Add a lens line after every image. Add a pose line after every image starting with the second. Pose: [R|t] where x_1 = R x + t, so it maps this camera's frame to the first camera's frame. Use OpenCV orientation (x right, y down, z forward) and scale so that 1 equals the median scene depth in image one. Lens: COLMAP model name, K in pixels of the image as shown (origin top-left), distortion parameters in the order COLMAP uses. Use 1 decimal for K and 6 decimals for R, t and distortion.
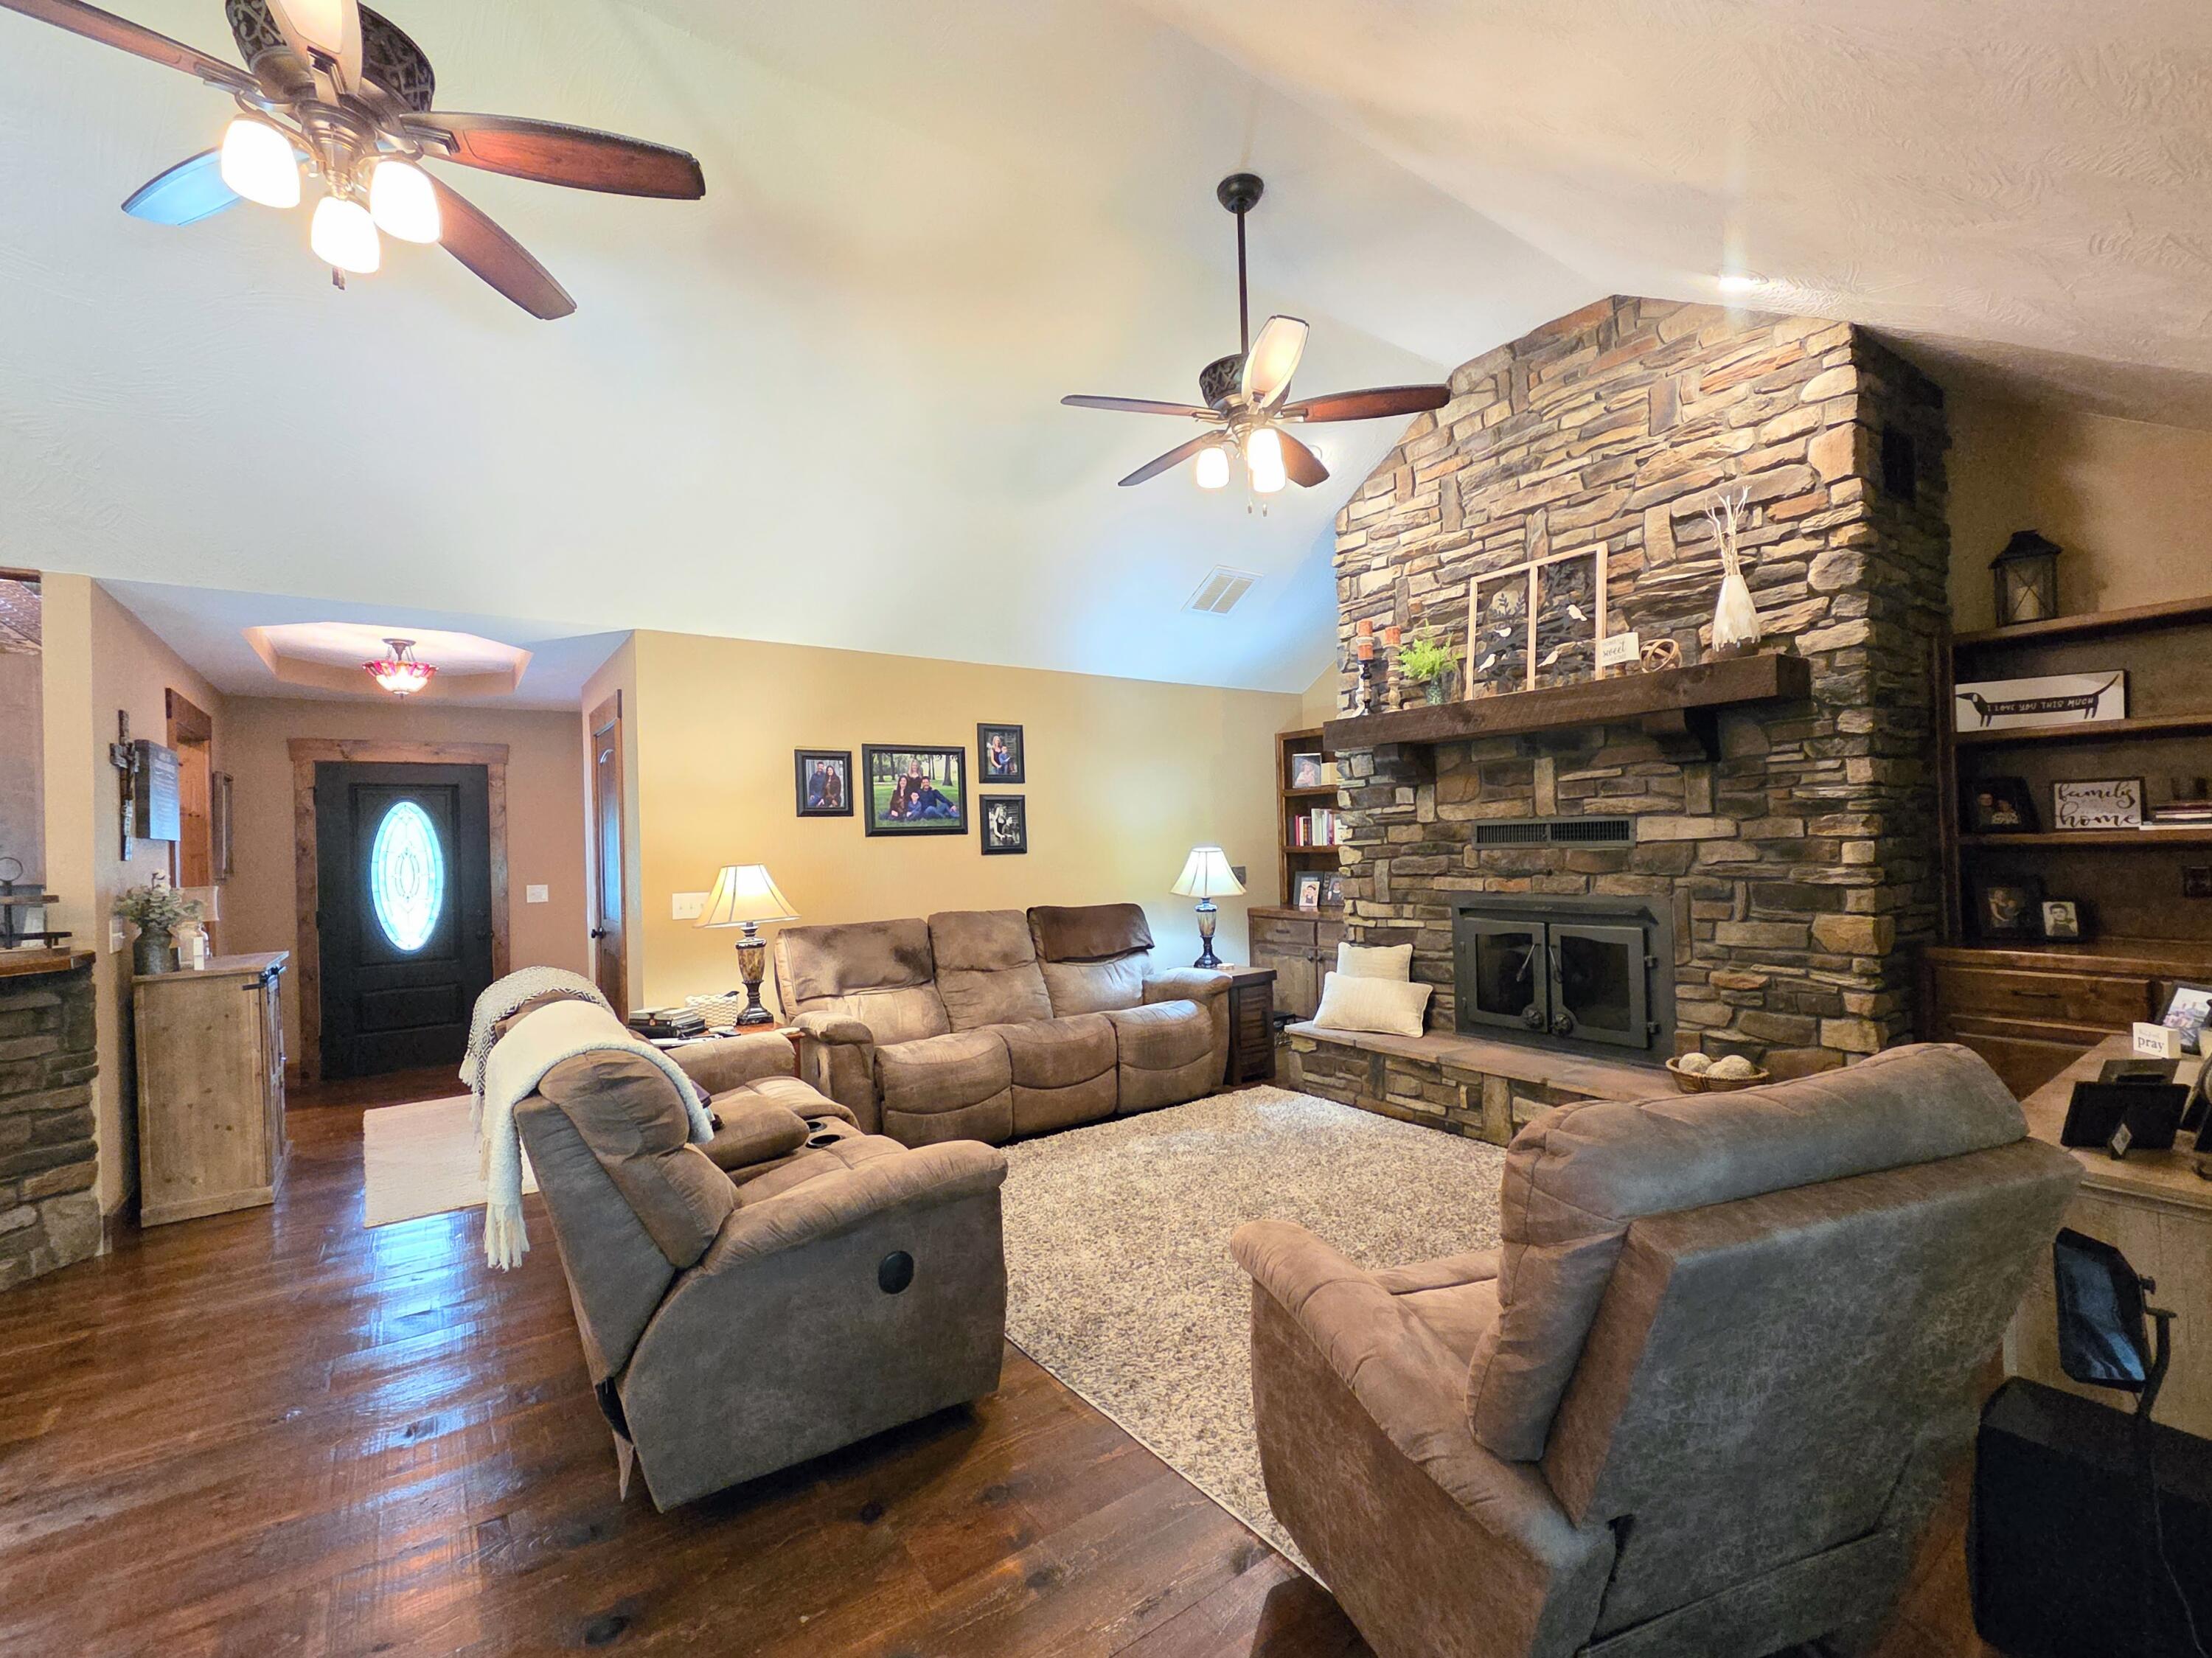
lens RADIAL K [[959.3, 0, 1124.8], [0, 959.3, 840.9], [0, 0, 1]] dist [0.003473, 0.000120]
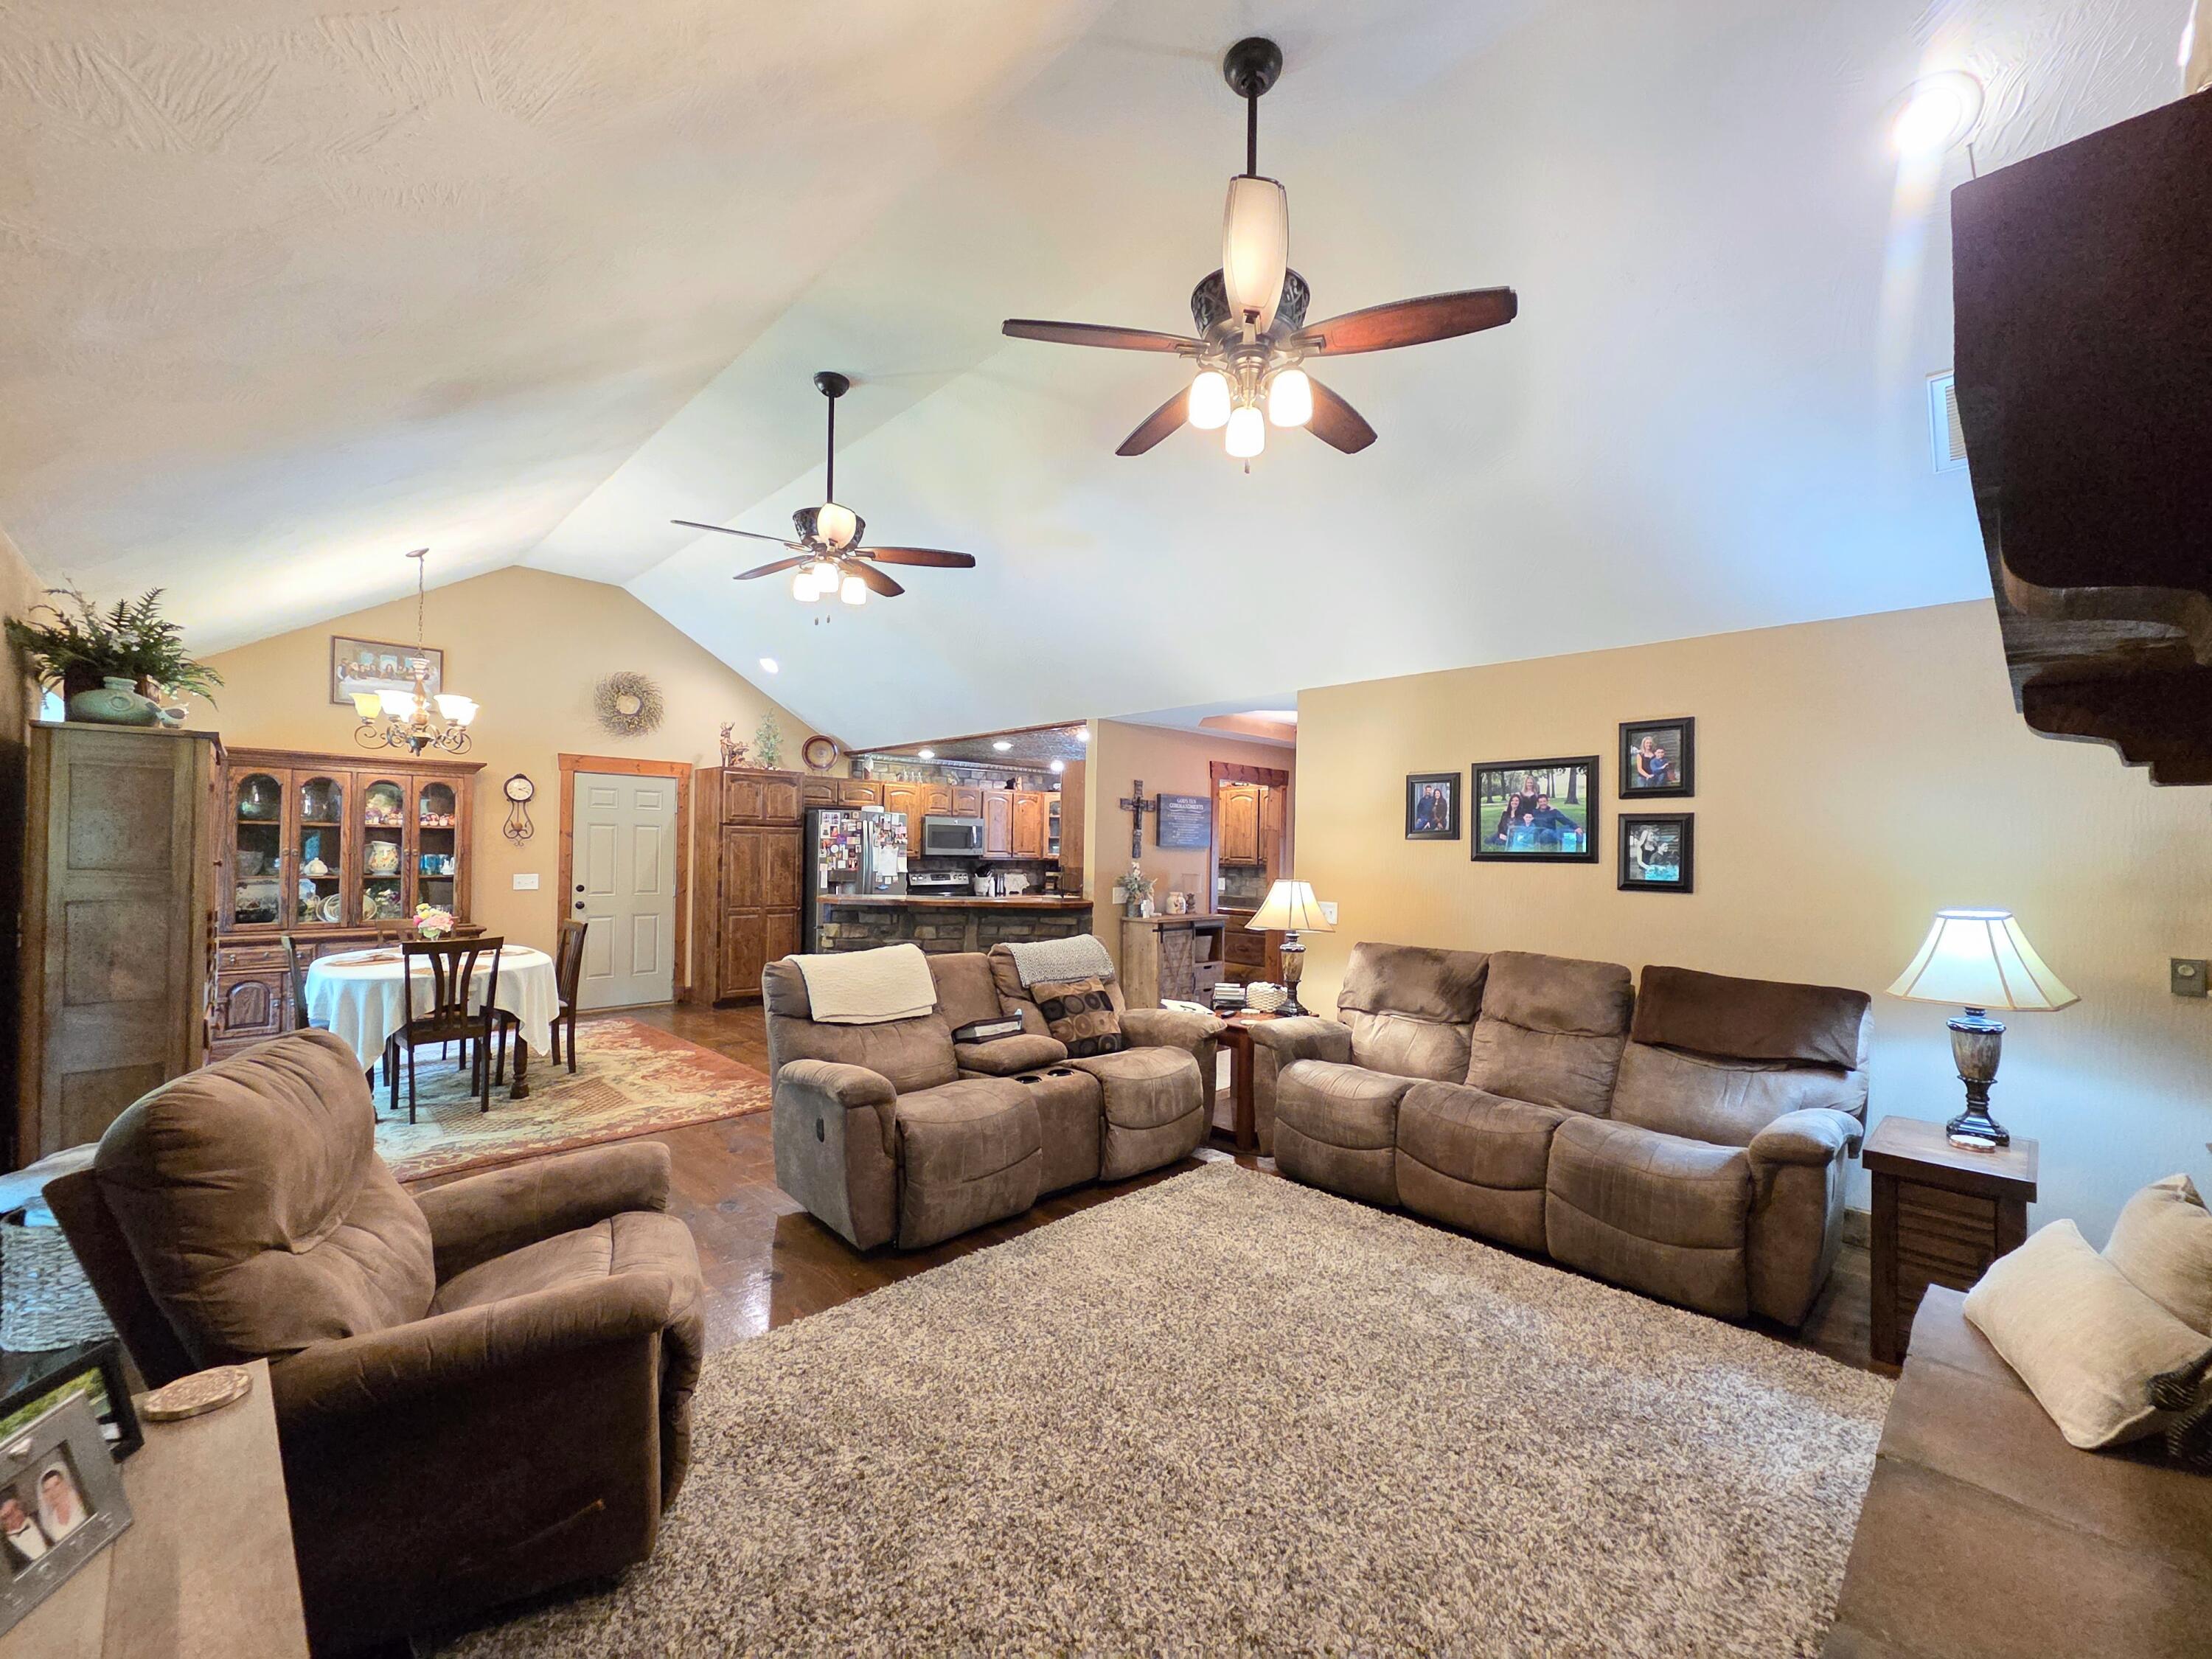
lens RADIAL K [[902.0, 0, 1135.9], [0, 902.0, 847.4], [0, 0, 1]] dist [0.006390, -0.000438]
pose [[0.154632, 0.029115, -0.987543, 0.645489], [-0.018265, 0.999479, 0.026607, -0.040858], [0.987803, 0.013923, 0.155083, 0.610228]]
